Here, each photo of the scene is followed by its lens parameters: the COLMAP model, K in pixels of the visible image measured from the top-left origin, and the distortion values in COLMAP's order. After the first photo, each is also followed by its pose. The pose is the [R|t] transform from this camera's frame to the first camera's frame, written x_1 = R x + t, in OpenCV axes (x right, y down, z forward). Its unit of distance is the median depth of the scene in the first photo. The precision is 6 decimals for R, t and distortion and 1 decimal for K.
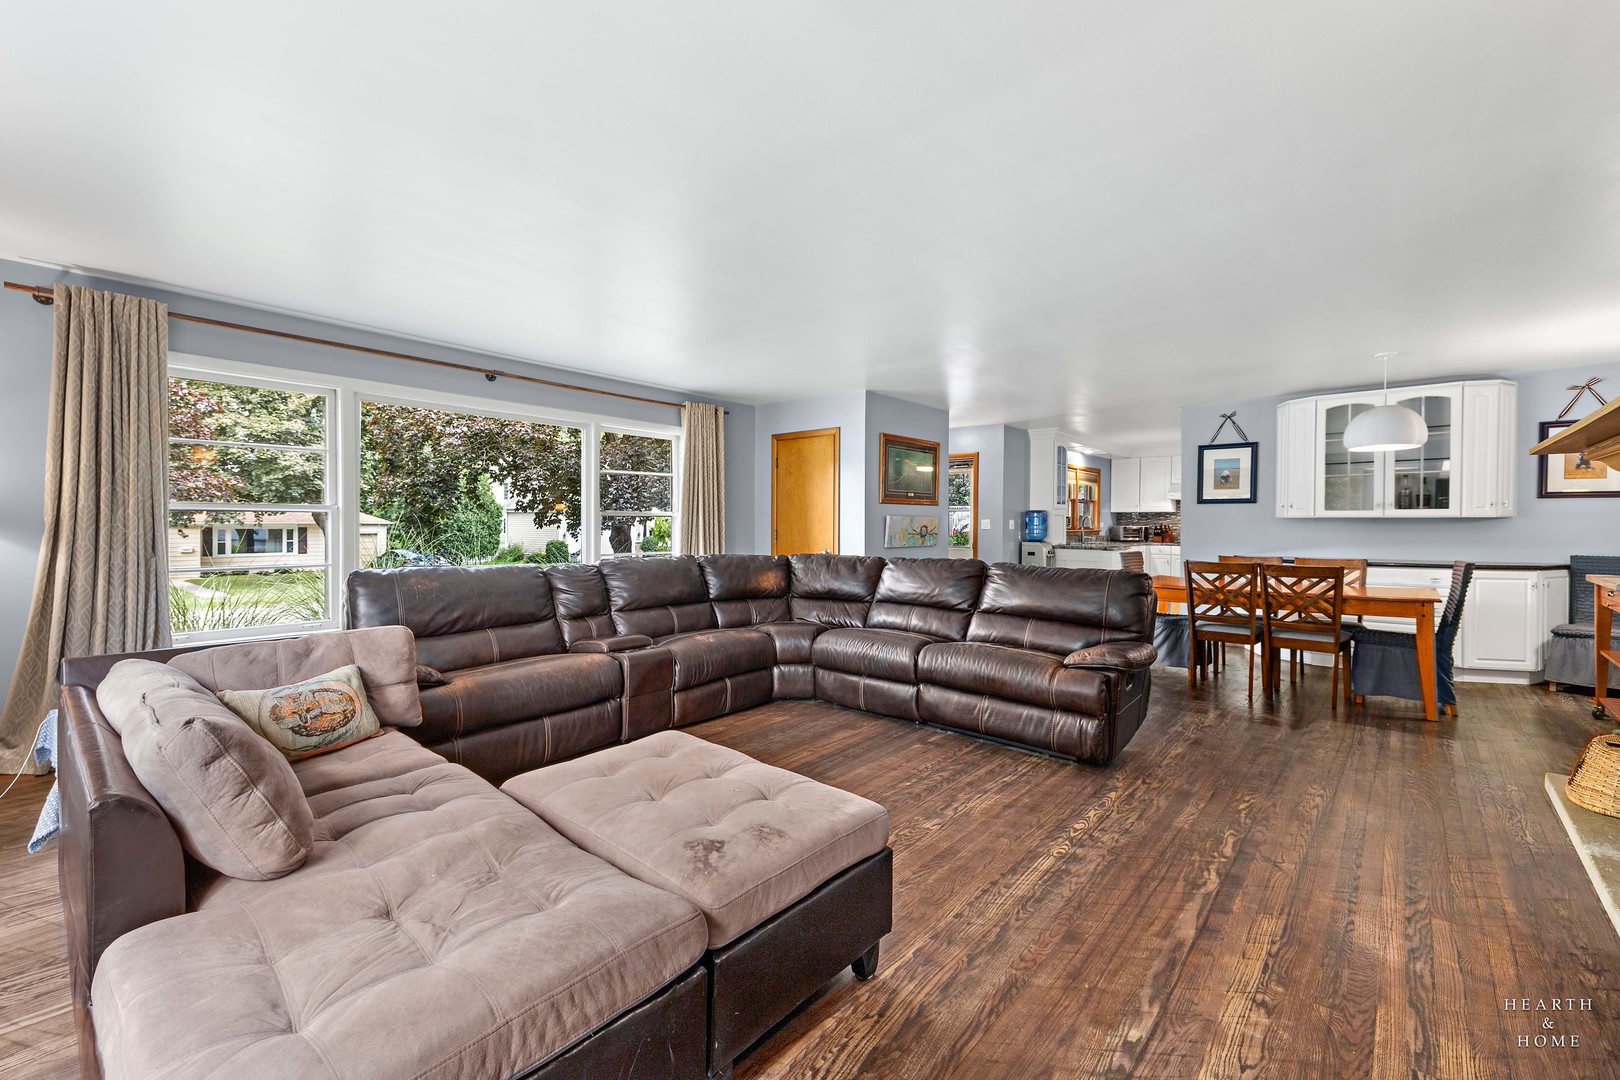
lens RADIAL K [[649.8, 0, 808.9], [0, 649.8, 534.9], [0, 0, 1]] dist [-0.002040, -0.000859]
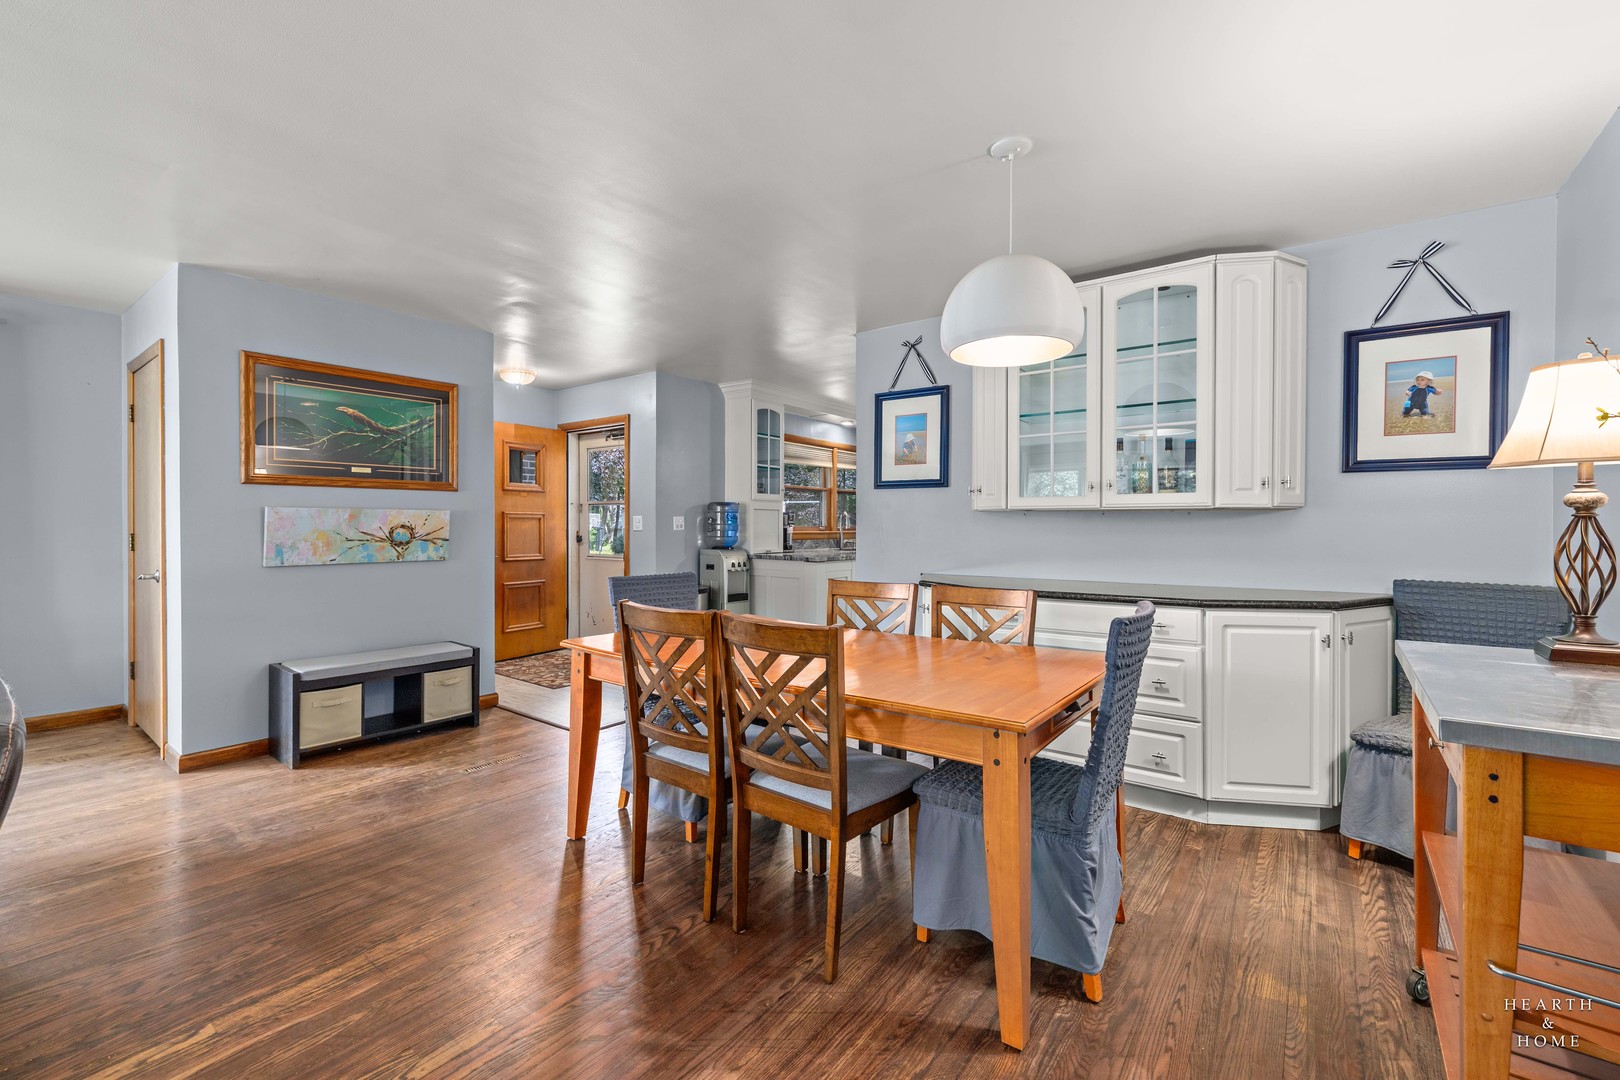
lens RADIAL K [[687.3, 0, 810.0], [0, 687.3, 534.2], [0, 0, 1]] dist [-0.002109, 0.000762]
pose [[0.994131, -0.003566, 0.108124, 0.603539], [0.003701, 0.999993, -0.001047, -0.005911], [-0.108119, 0.001441, 0.994137, 0.464054]]
